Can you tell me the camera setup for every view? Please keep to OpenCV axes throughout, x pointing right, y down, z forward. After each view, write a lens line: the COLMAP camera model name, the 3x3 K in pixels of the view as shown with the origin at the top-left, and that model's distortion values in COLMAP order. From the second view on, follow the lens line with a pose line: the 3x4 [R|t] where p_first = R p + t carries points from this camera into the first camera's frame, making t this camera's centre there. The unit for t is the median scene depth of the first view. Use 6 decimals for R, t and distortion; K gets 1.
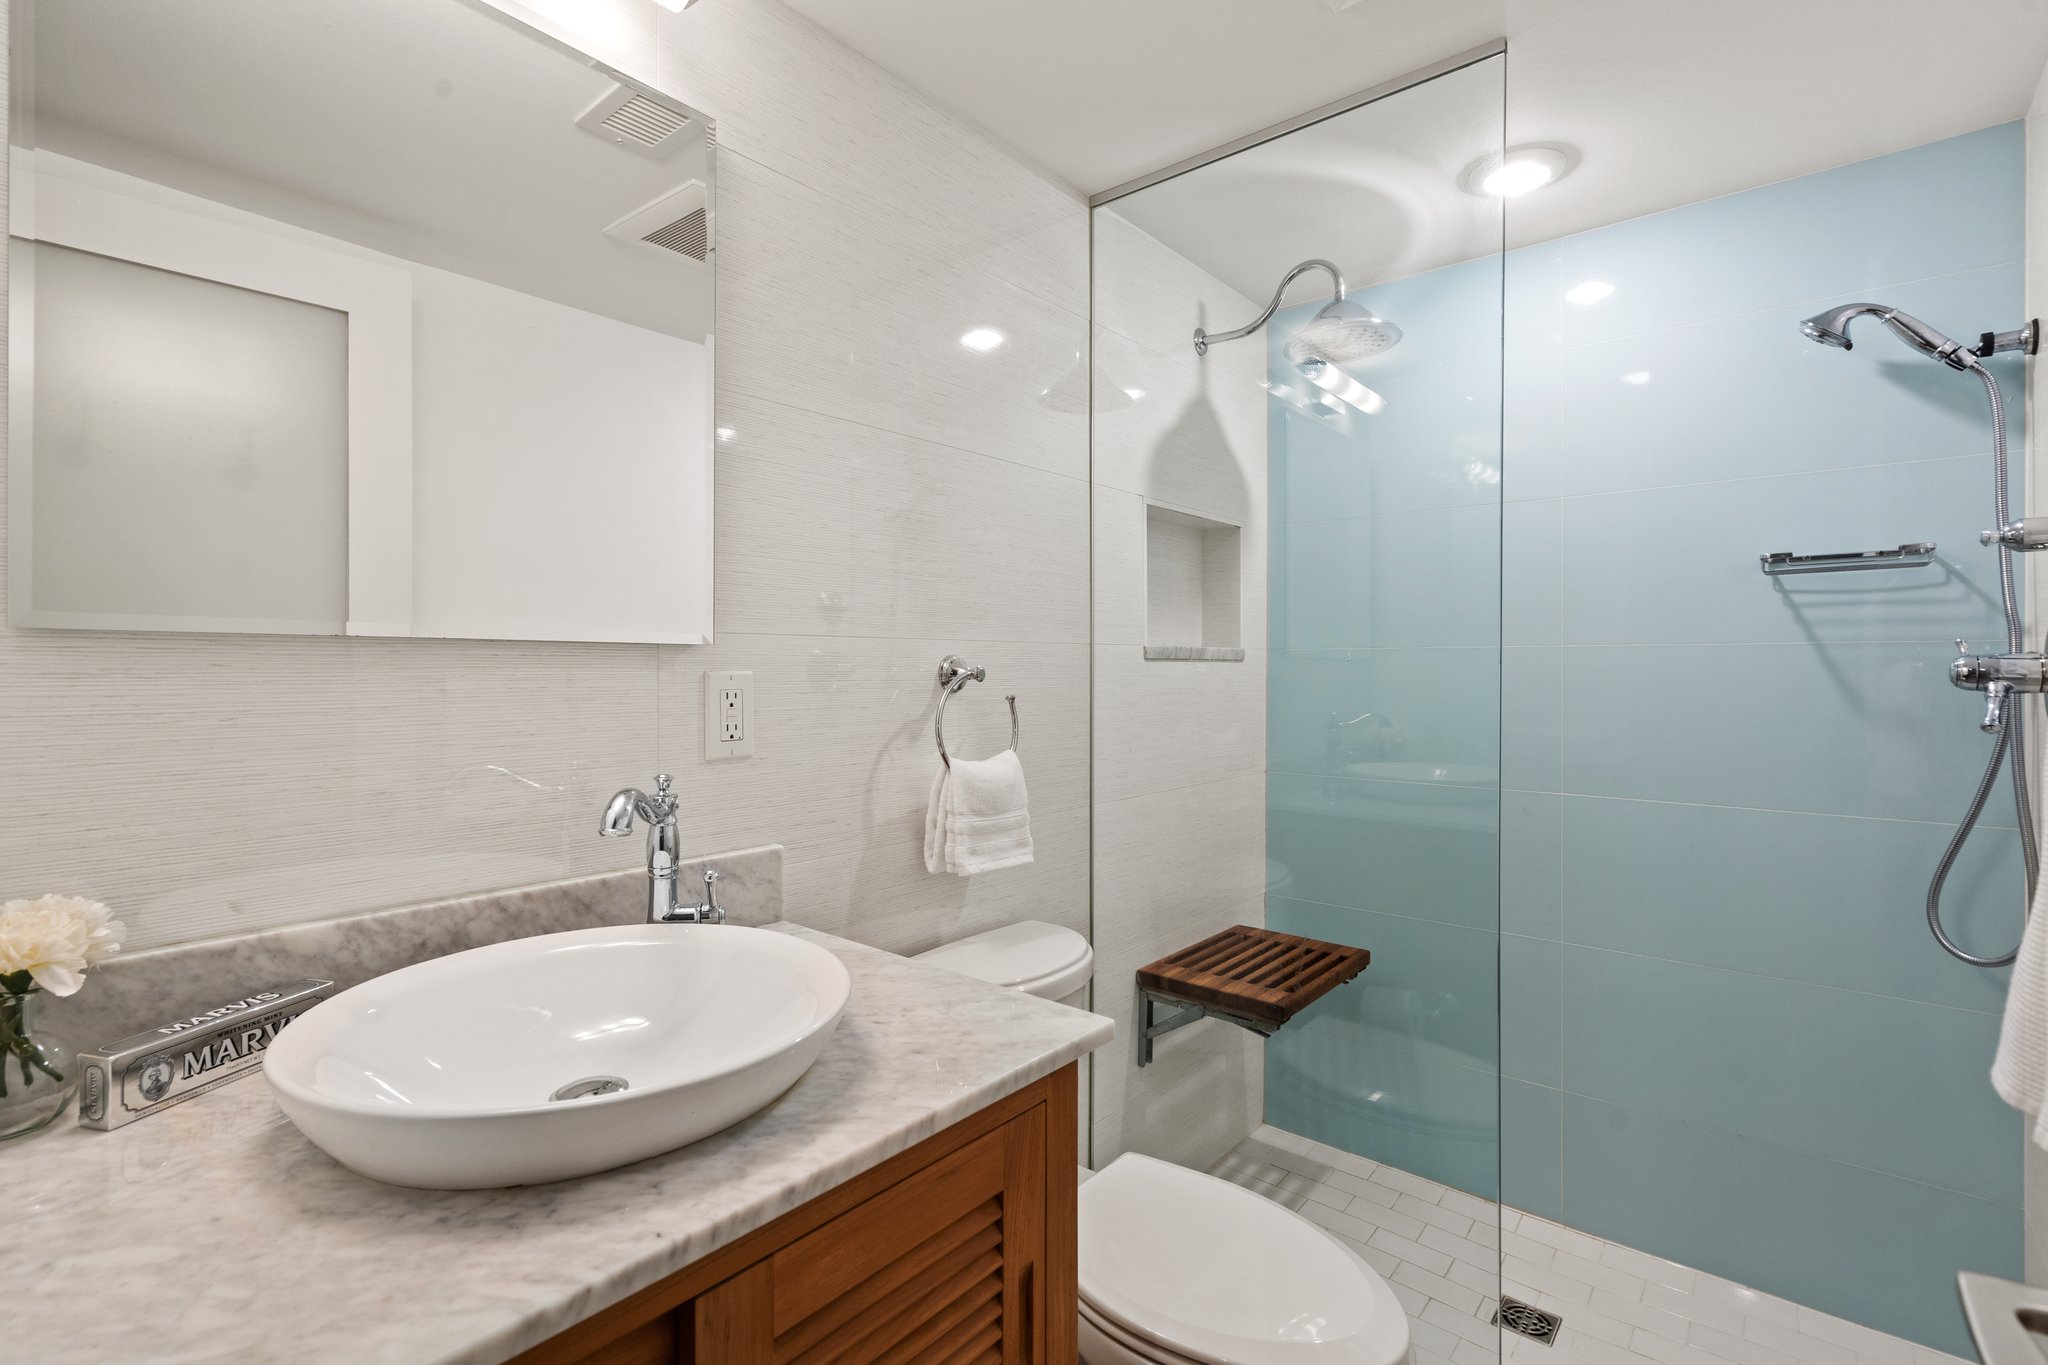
lens RADIAL K [[941.0, 0, 1022.4], [0, 941.0, 675.8], [0, 0, 1]] dist [-0.000186, 0.000029]
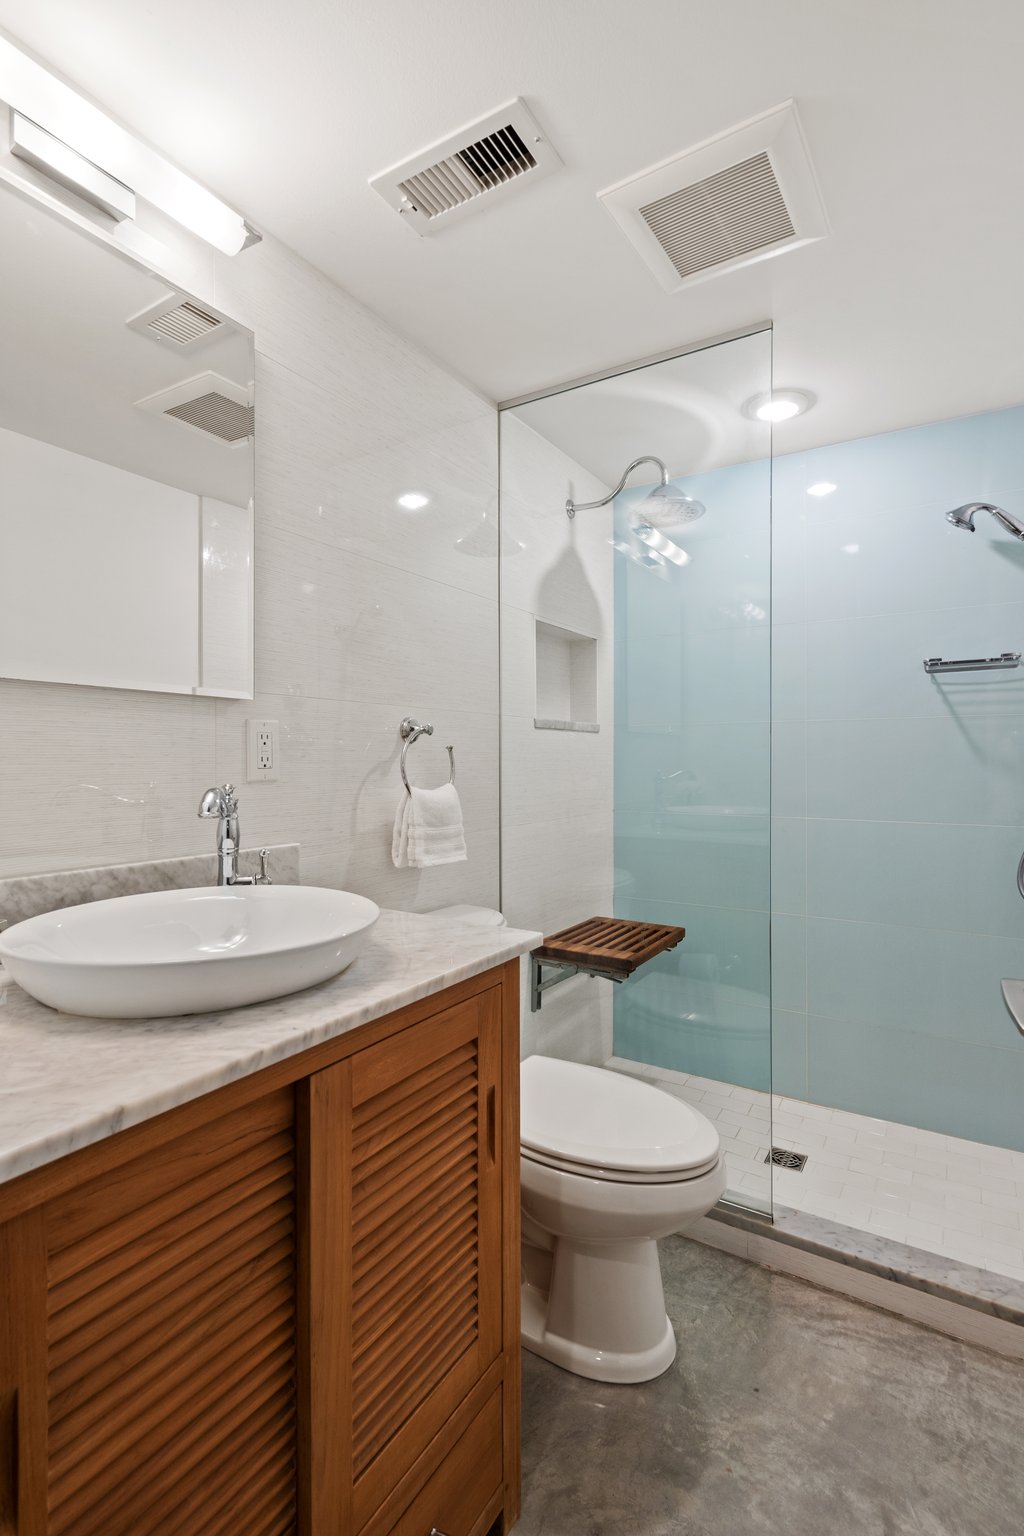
lens RADIAL K [[718.1, 0, 518.0], [0, 718.1, 766.9], [0, 0, 1]] dist [-0.001856, -0.000002]
pose [[0.989818, -0.004027, 0.142280, -0.063219], [0.004021, 0.999992, 0.000335, 0.050784], [-0.142280, 0.000241, 0.989826, -0.098619]]
